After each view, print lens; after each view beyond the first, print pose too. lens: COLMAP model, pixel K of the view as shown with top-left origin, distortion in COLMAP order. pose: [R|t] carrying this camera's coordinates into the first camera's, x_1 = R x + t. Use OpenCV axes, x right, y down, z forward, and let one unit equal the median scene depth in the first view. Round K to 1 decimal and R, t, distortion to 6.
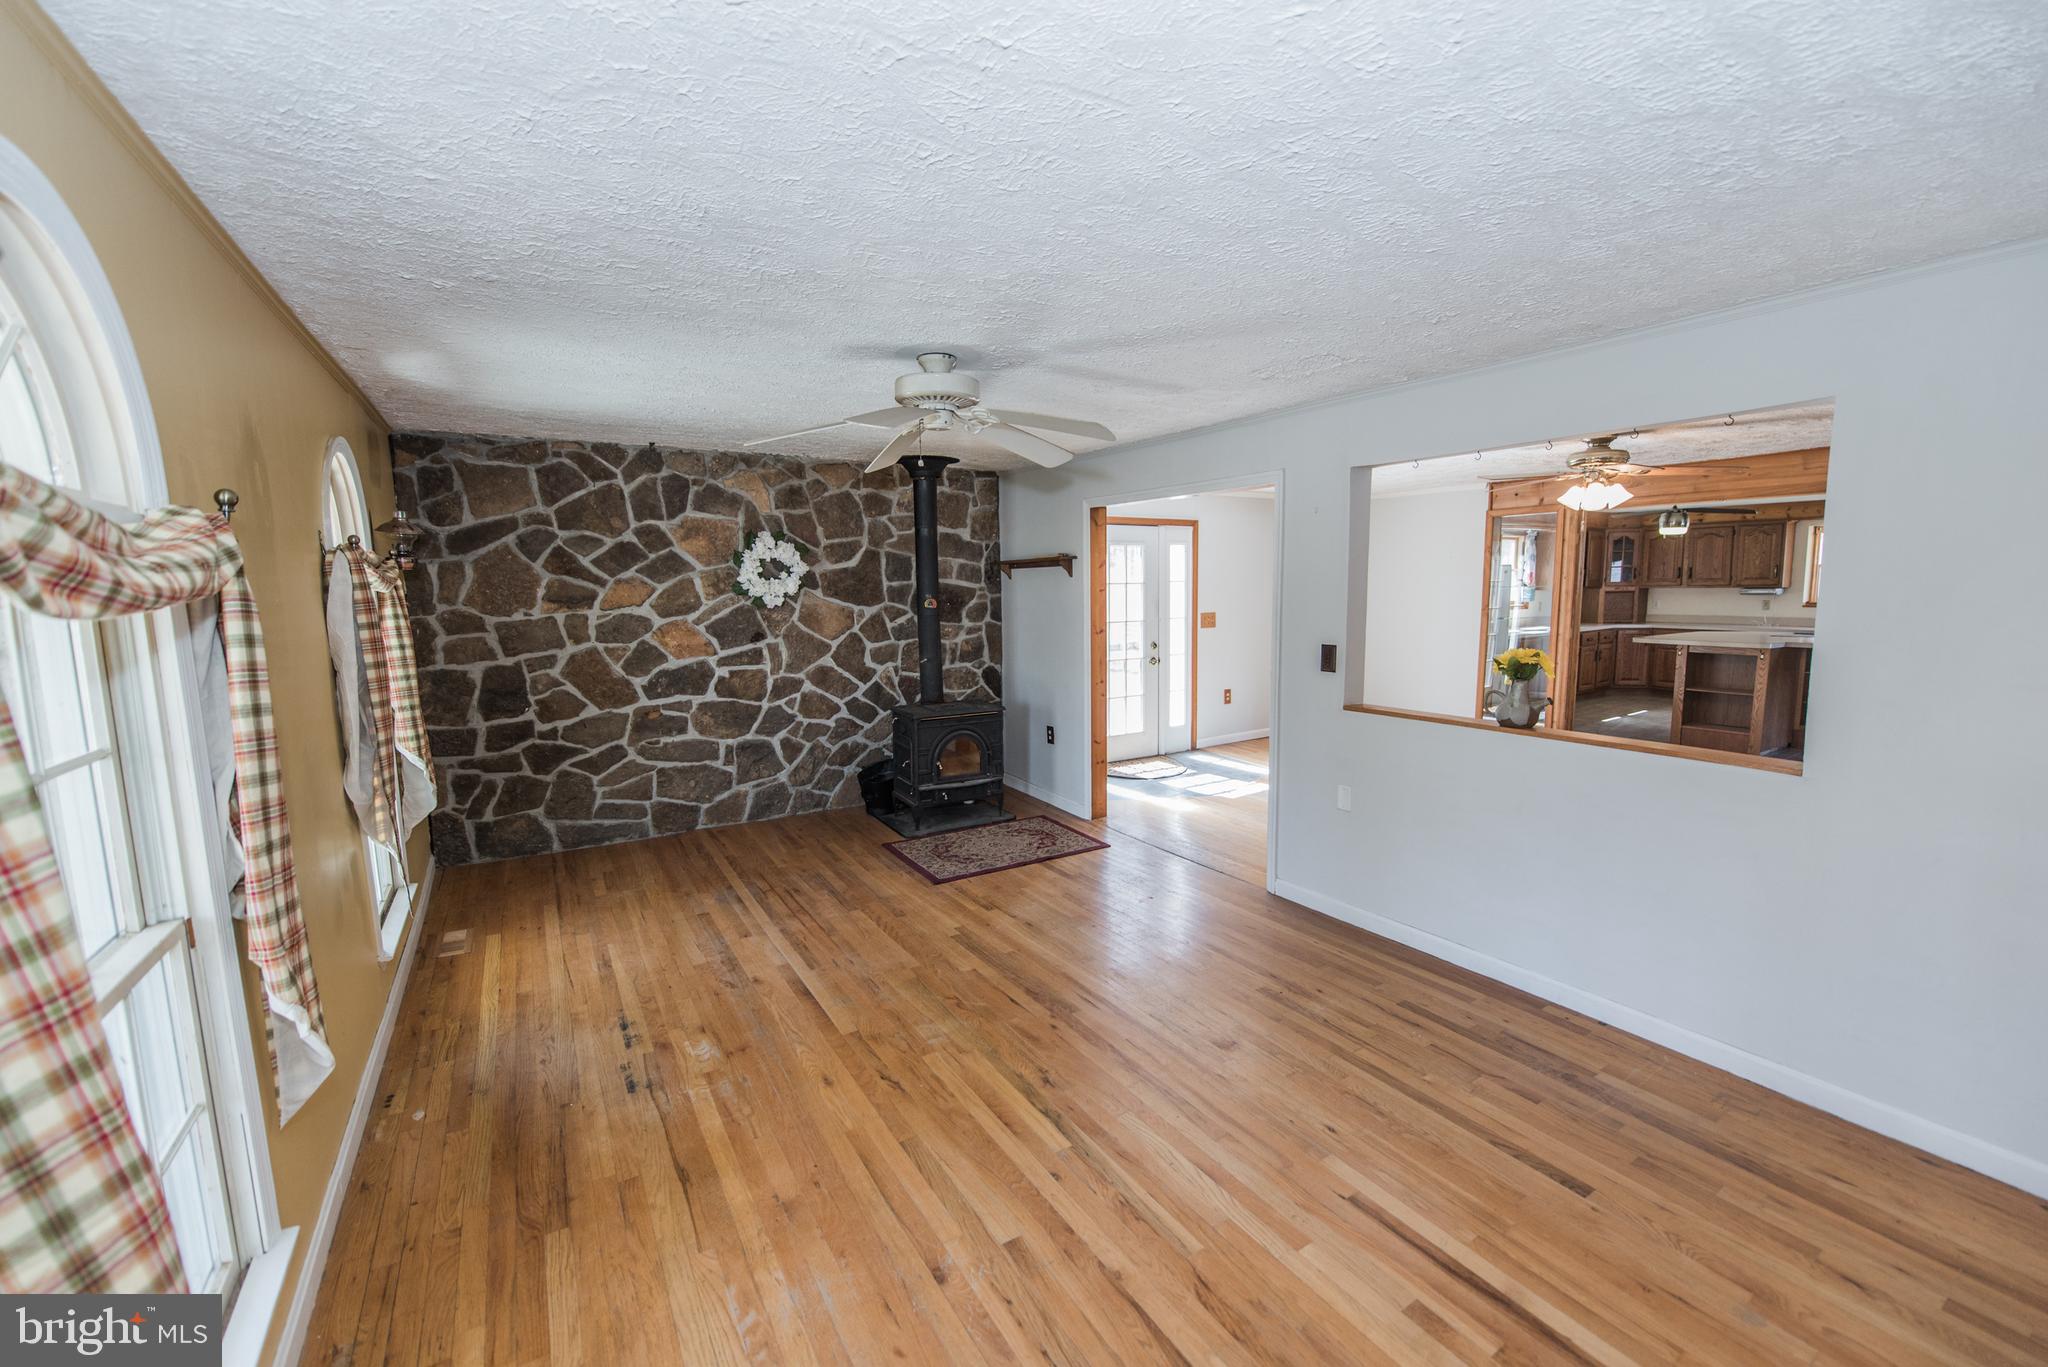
lens RADIAL K [[817.2, 0, 1024.0], [0, 817.2, 683.5], [0, 0, 1]] dist [-0.018219, -0.000289]
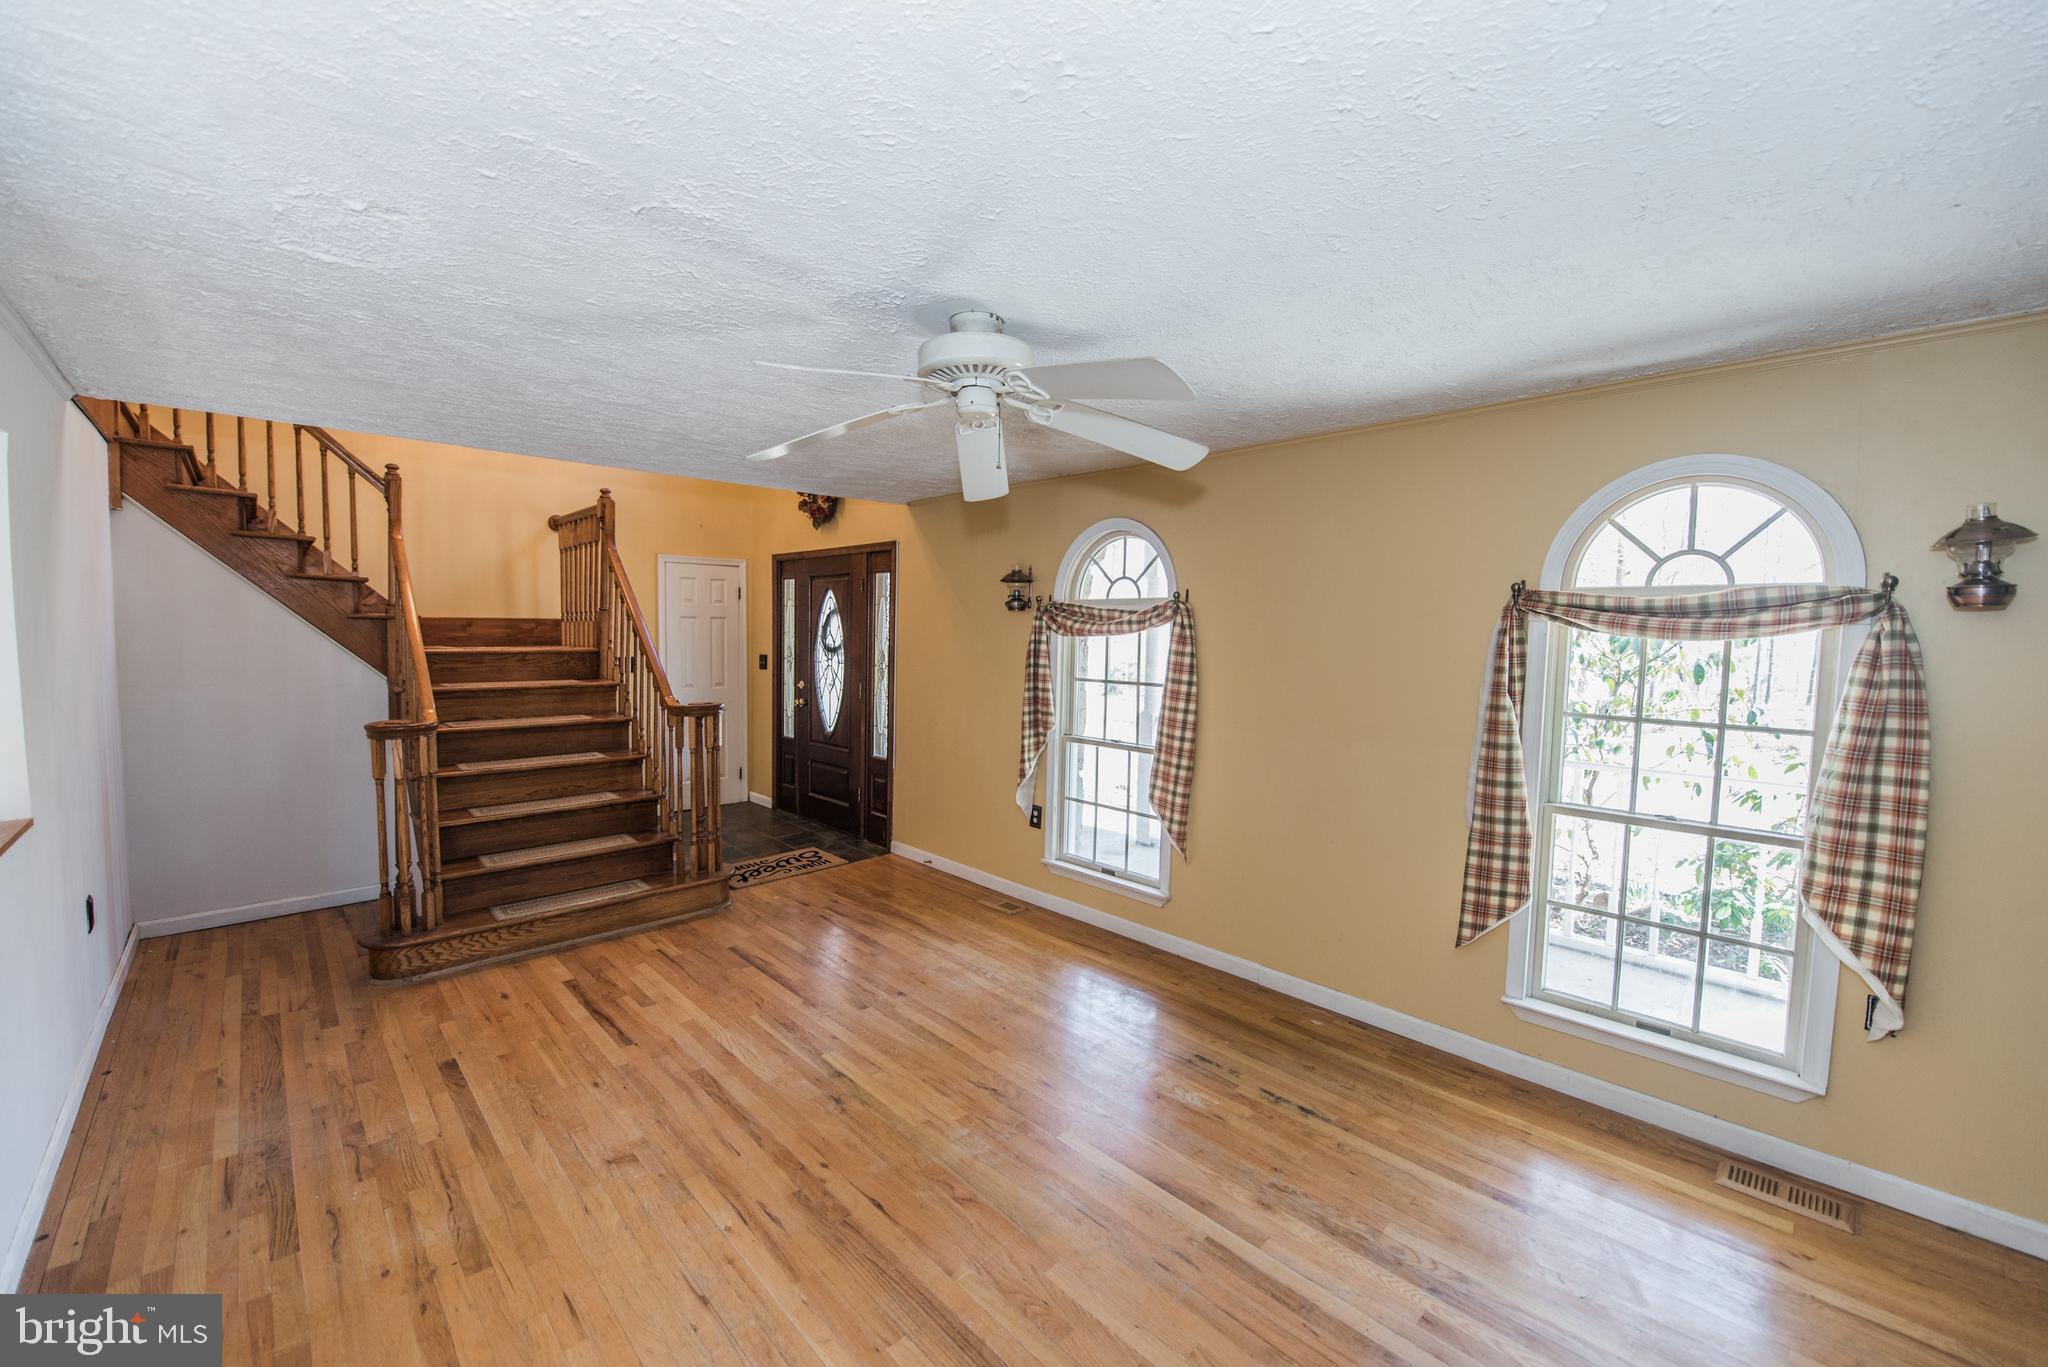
lens RADIAL K [[810.8, 0, 1024.0], [0, 810.8, 683.5], [0, 0, 1]] dist [-0.021572, -0.000164]
pose [[-0.976653, 0.010887, -0.214546, 0.003388], [-0.029341, 0.982596, 0.183425, -0.081090], [0.212809, 0.185437, -0.959336, 0.668920]]
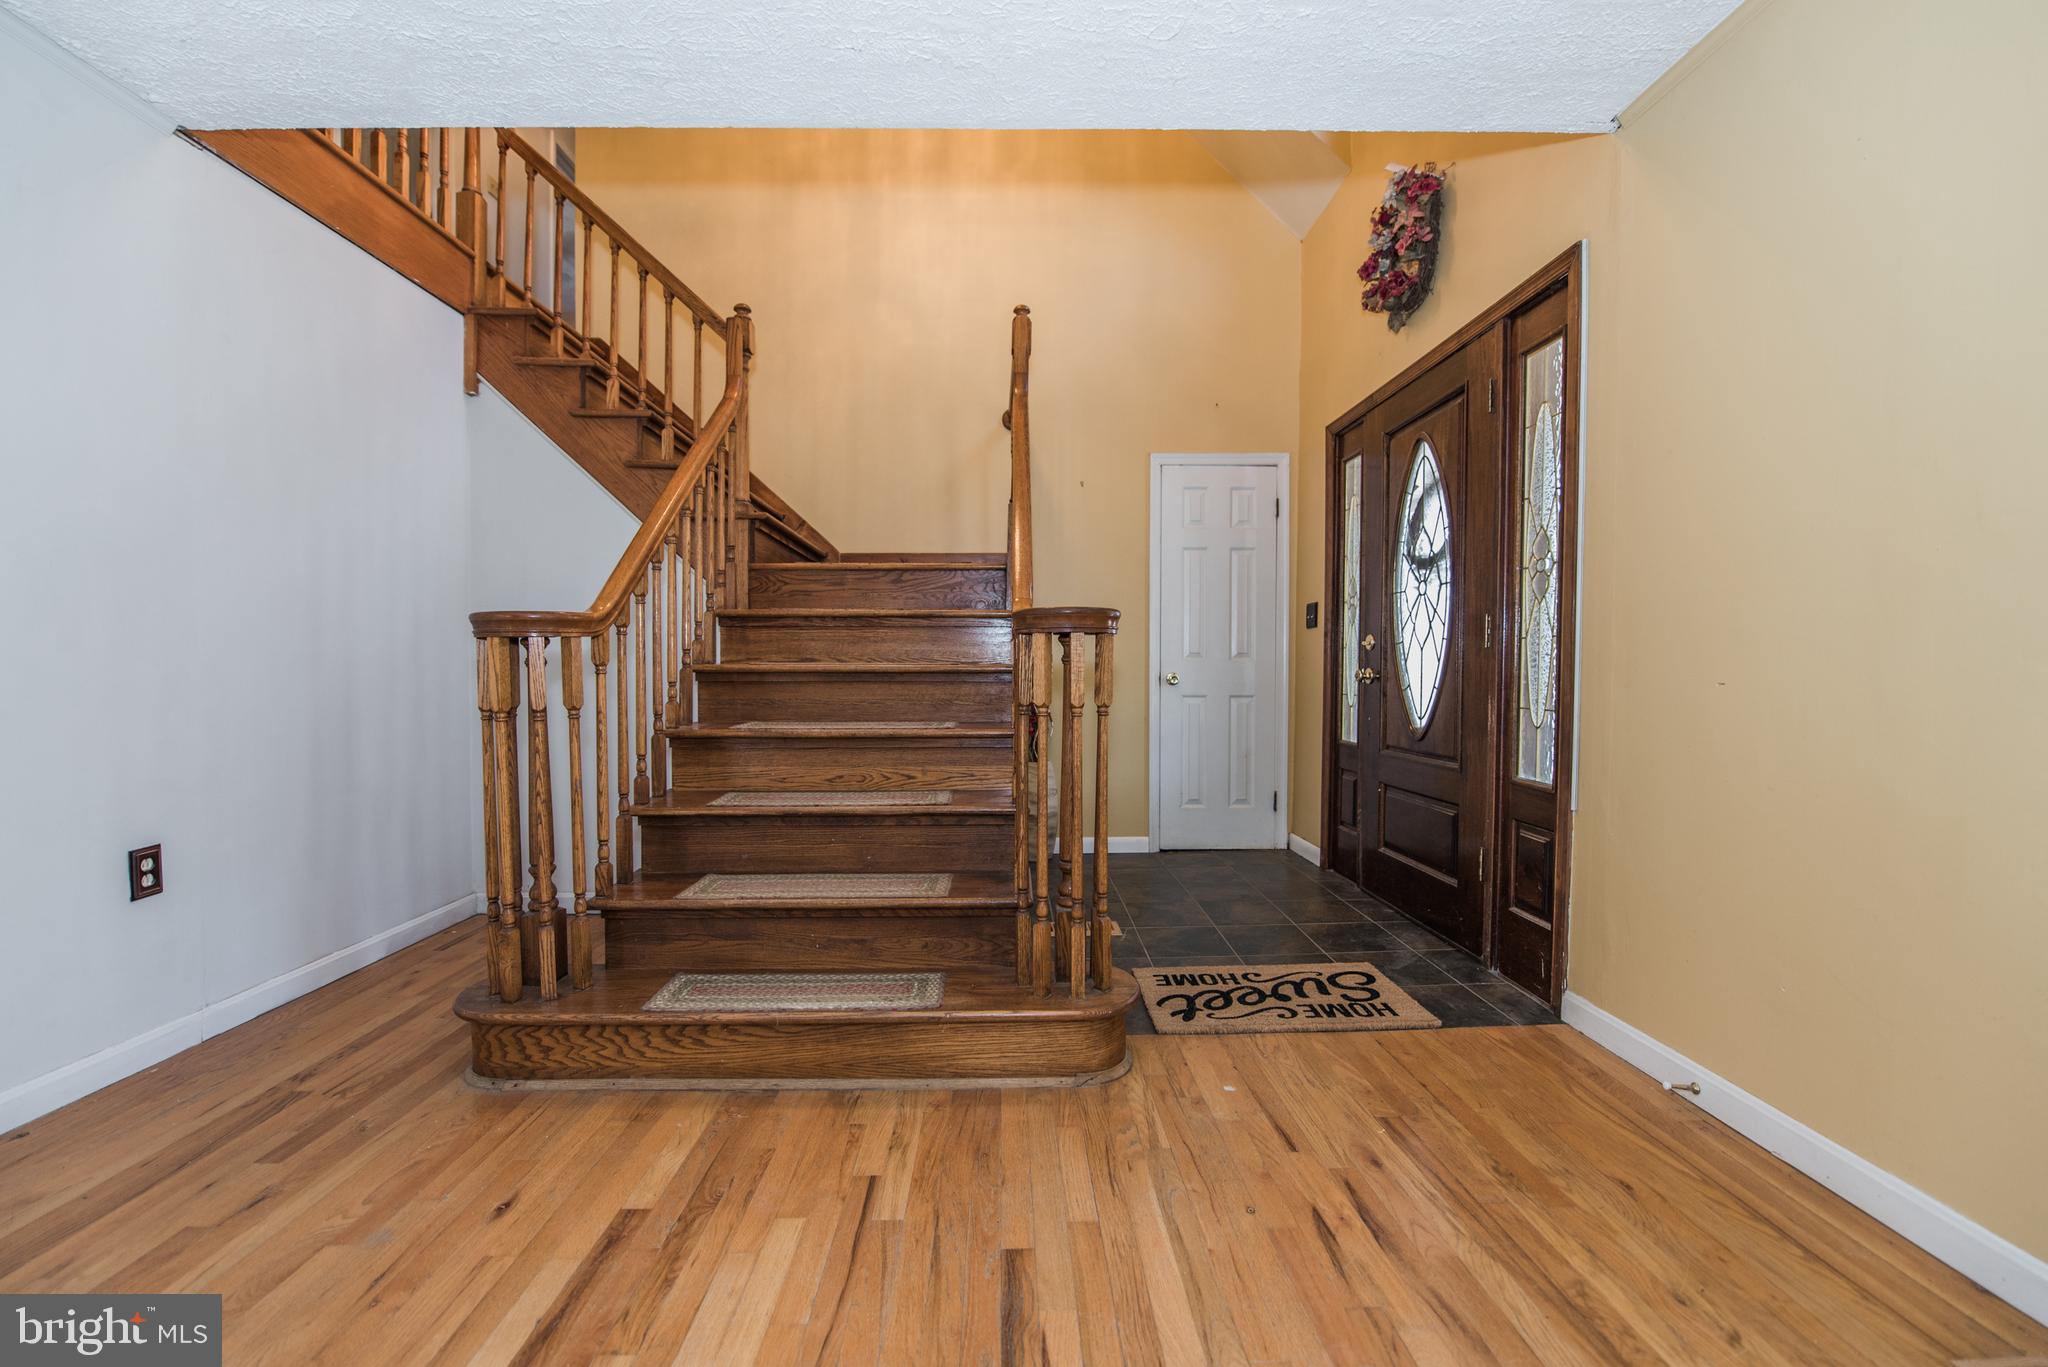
lens RADIAL K [[817.2, 0, 1024.0], [0, 817.2, 683.5], [0, 0, 1]] dist [-0.018219, -0.000289]
pose [[-0.861264, 0.002786, 0.508150, -0.016416], [0.068427, 0.991513, 0.110540, 0.043957], [-0.503530, 0.129975, -0.854145, 0.290544]]
